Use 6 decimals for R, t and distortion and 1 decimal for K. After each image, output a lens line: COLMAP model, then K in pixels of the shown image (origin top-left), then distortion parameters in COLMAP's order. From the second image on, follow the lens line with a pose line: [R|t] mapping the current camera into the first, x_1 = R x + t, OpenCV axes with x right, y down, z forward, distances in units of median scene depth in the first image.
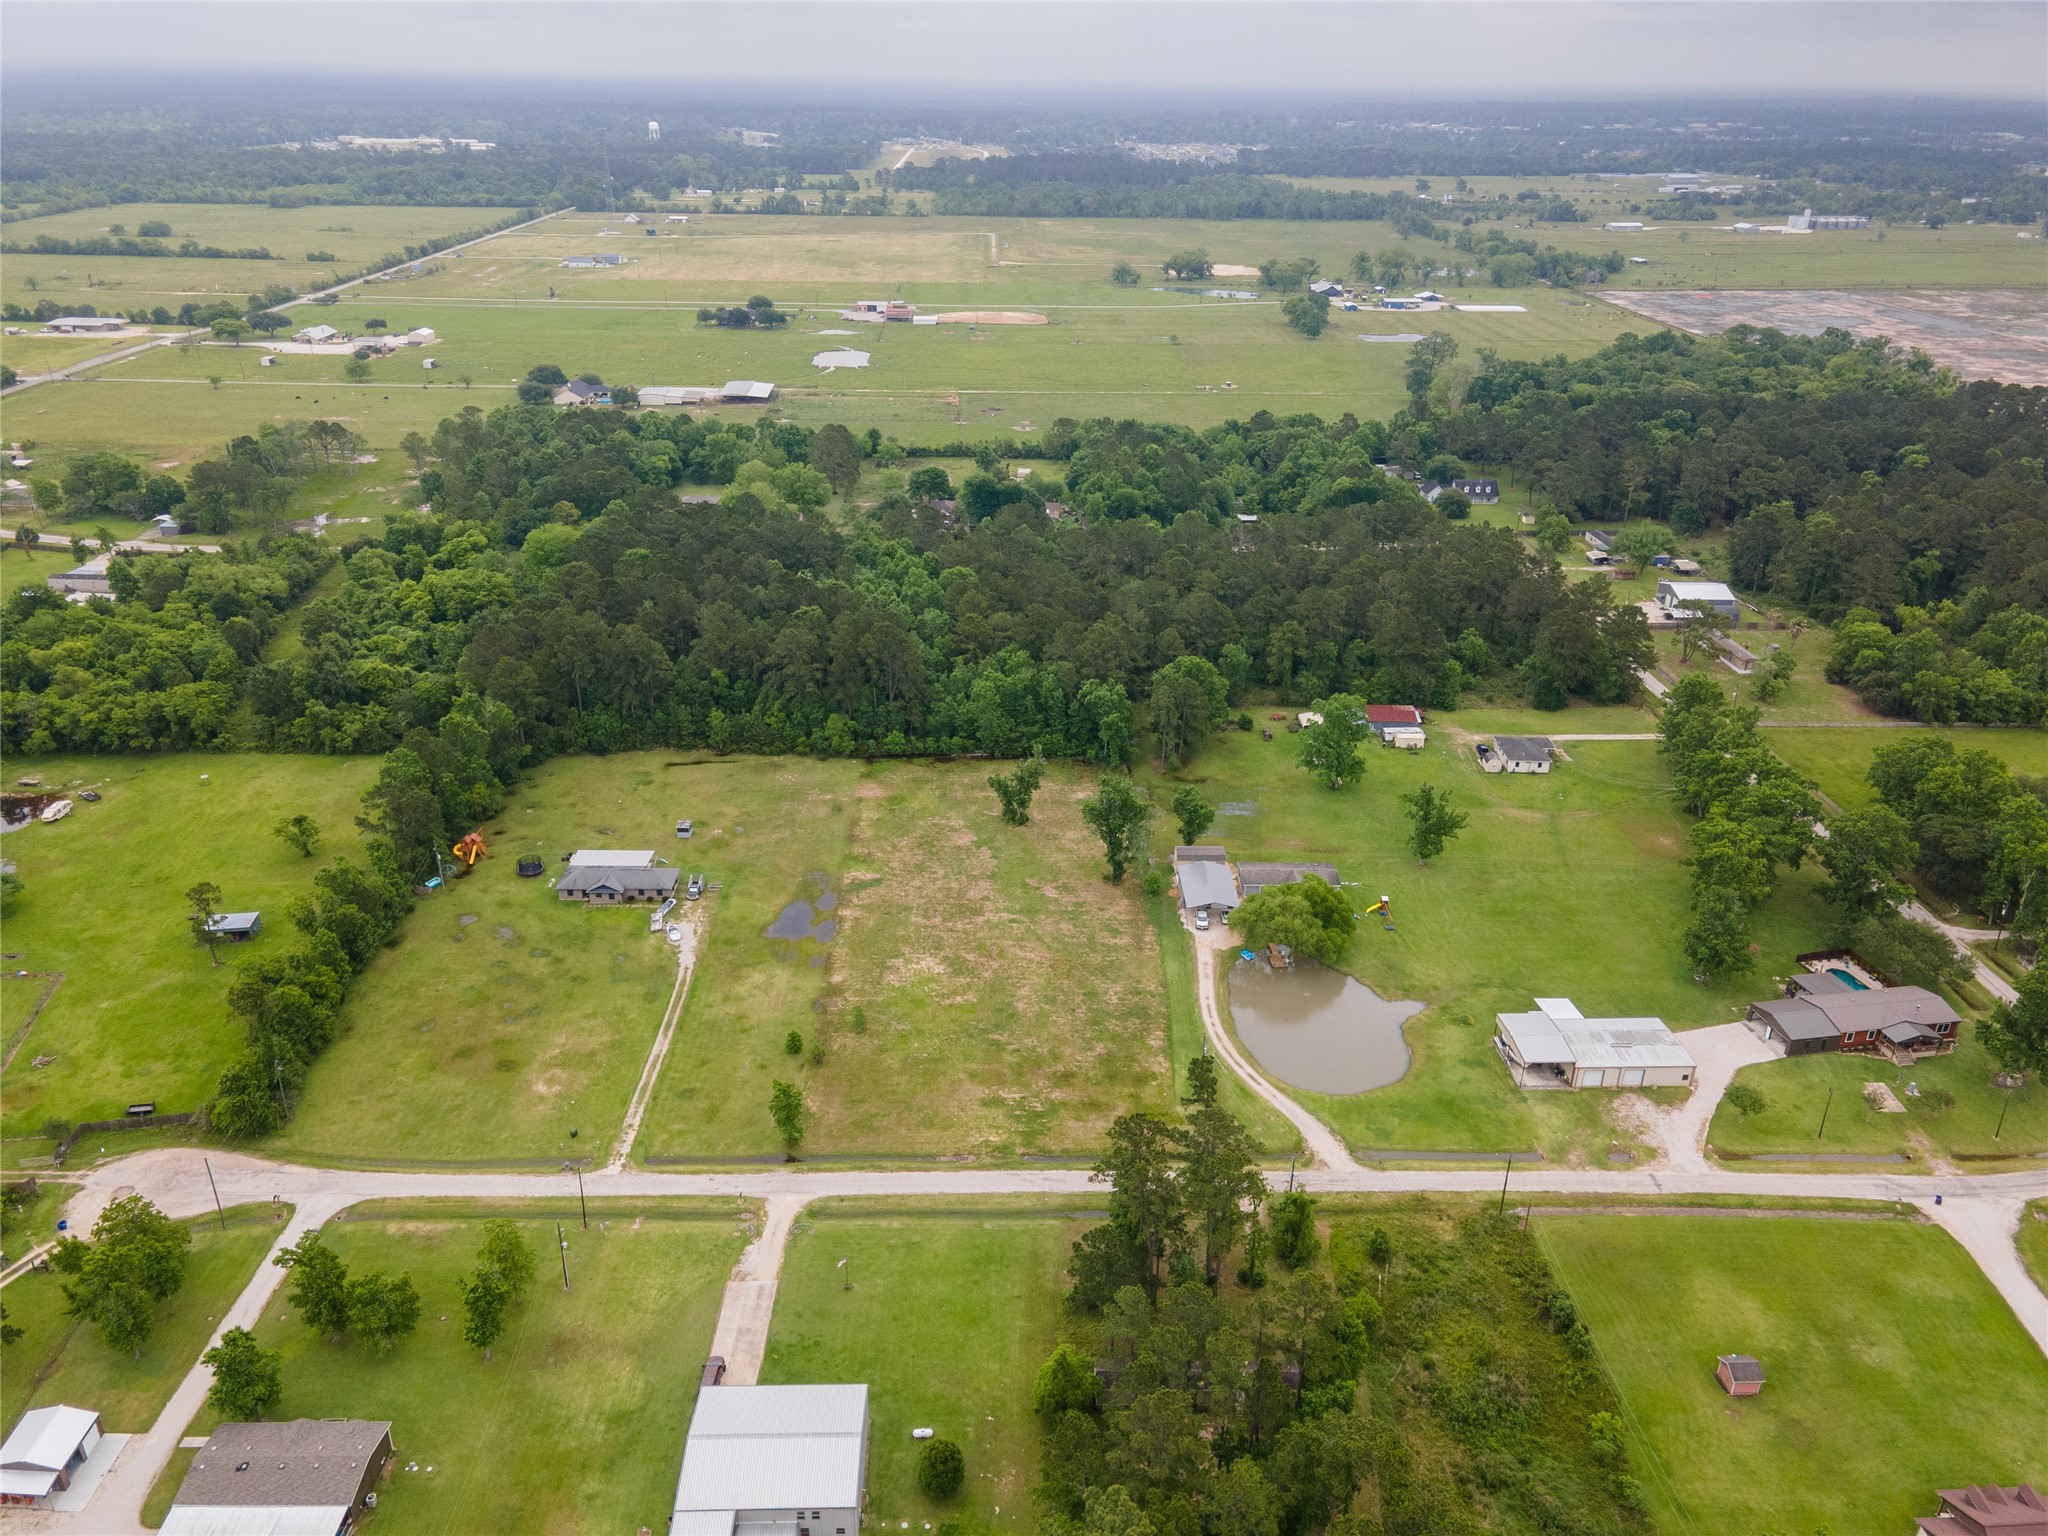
lens RADIAL K [[1481.4, 0, 1019.9], [0, 1481.4, 779.6], [0, 0, 1]] dist [0.048878, 0.001004]
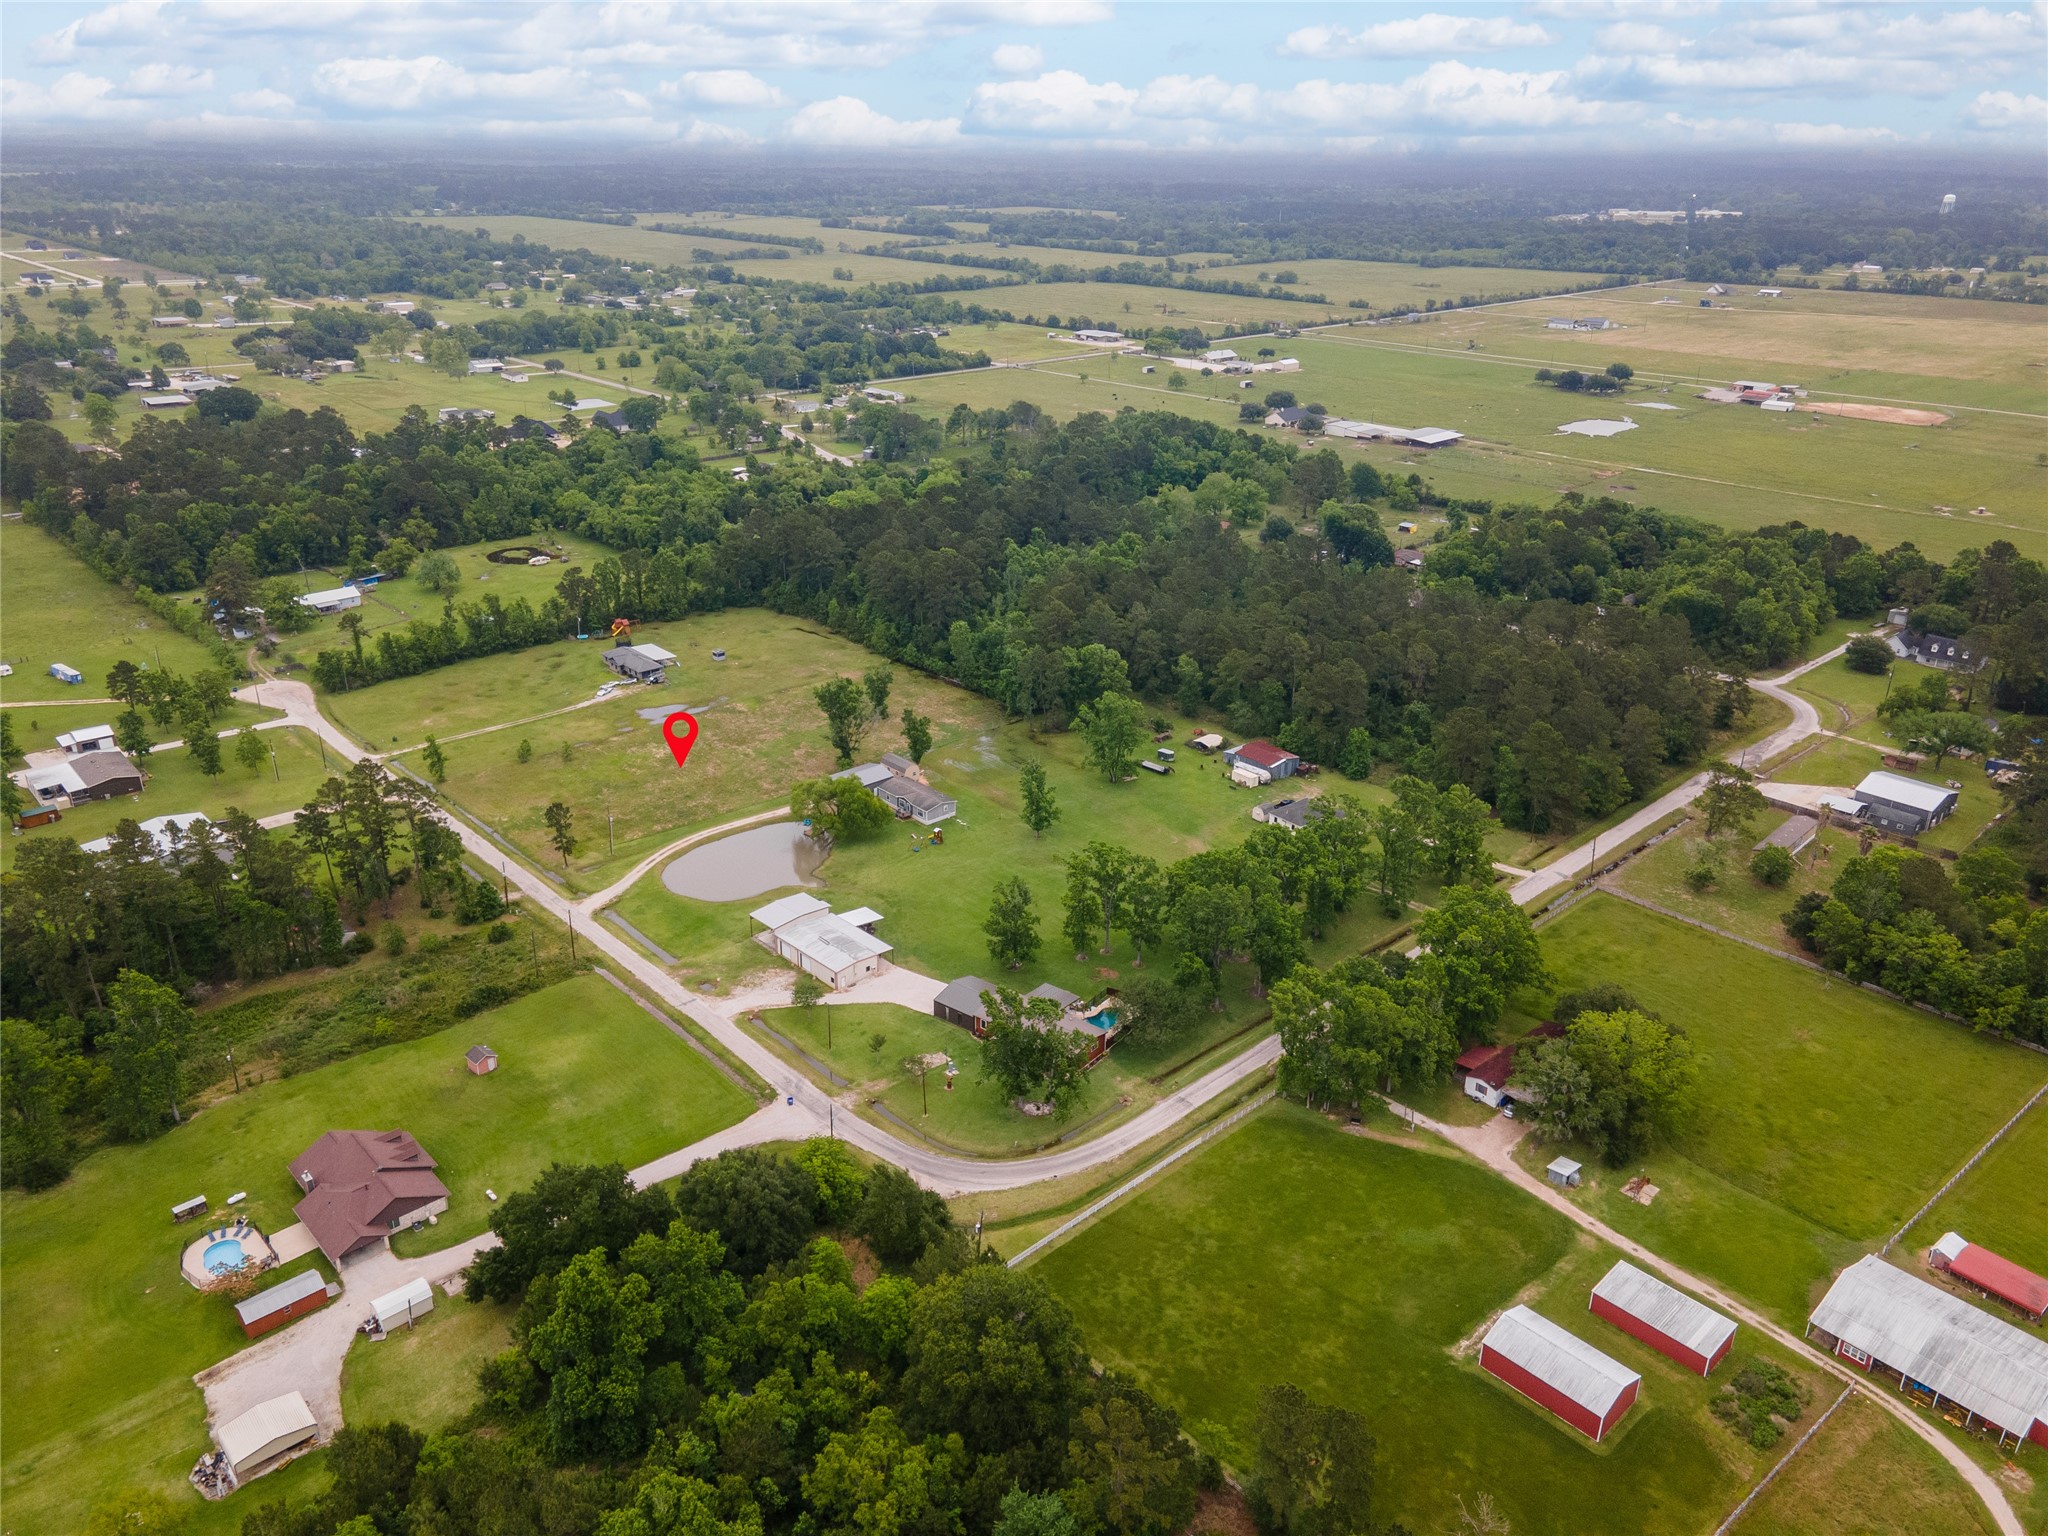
lens RADIAL K [[1481.4, 0, 1019.9], [0, 1481.4, 779.6], [0, 0, 1]] dist [0.048878, 0.001004]
pose [[0.666603, 0.295767, -0.684224, 1.075772], [-0.324596, 0.941490, 0.090738, -0.084785], [0.671027, 0.161610, 0.723605, 0.195199]]
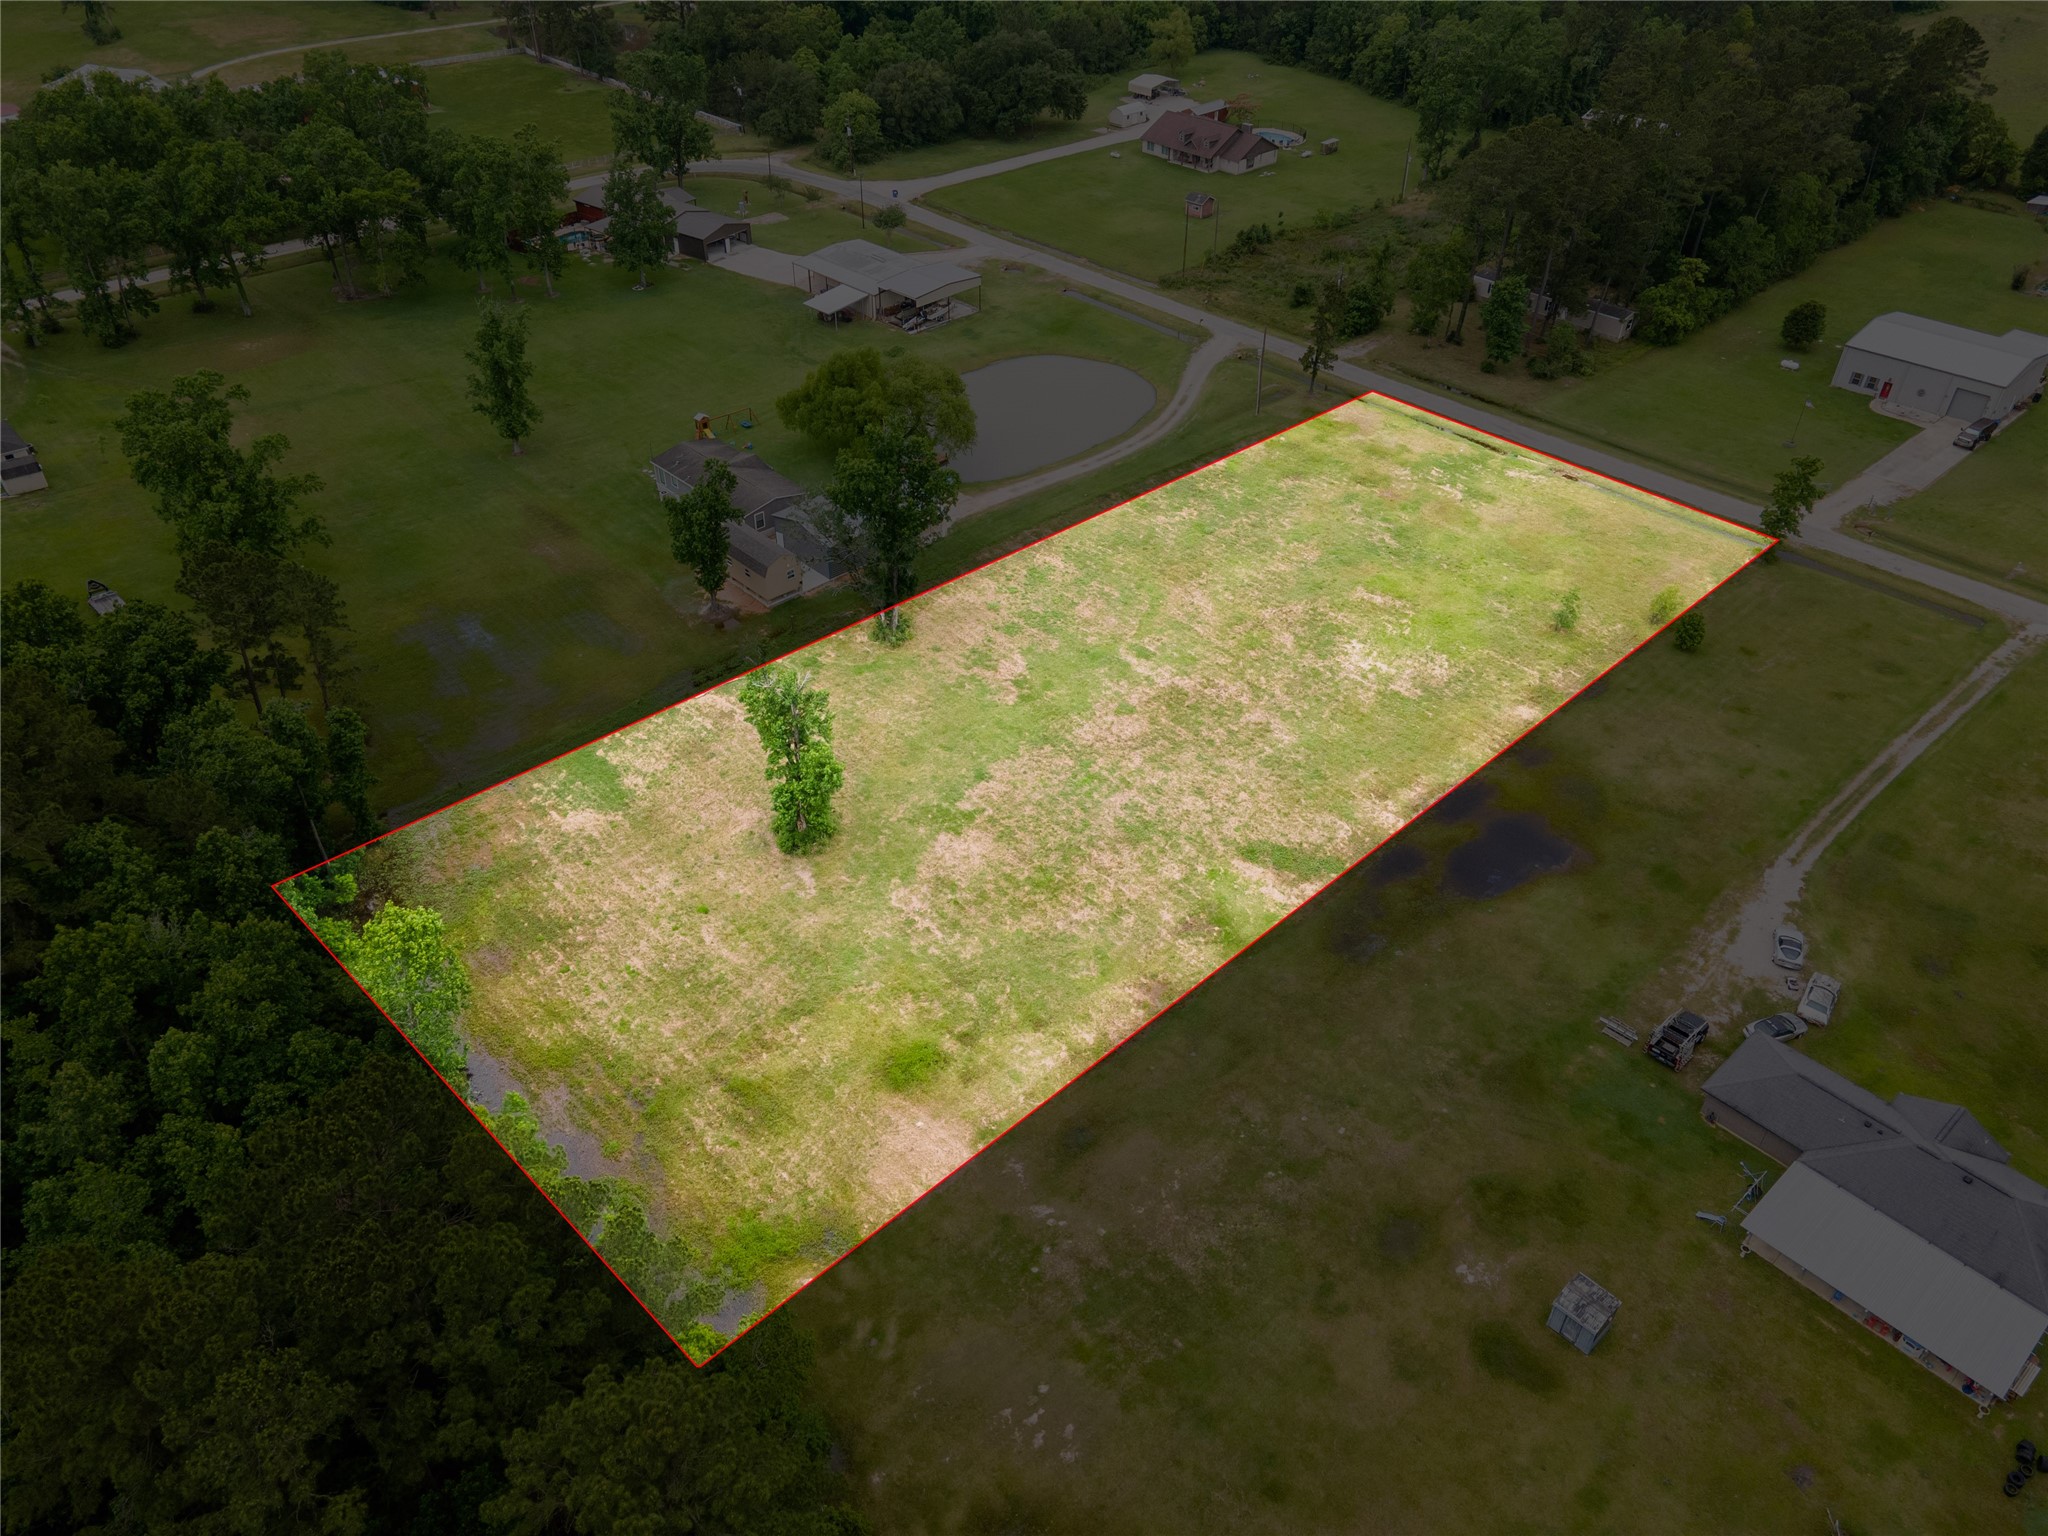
lens RADIAL K [[1481.4, 0, 1019.9], [0, 1481.4, 779.6], [0, 0, 1]] dist [0.048878, 0.001004]
pose [[-0.676944, -0.467282, 0.568677, -0.294579], [0.303394, 0.526781, 0.794011, -0.313142], [-0.670596, 0.710035, -0.214831, 1.162740]]
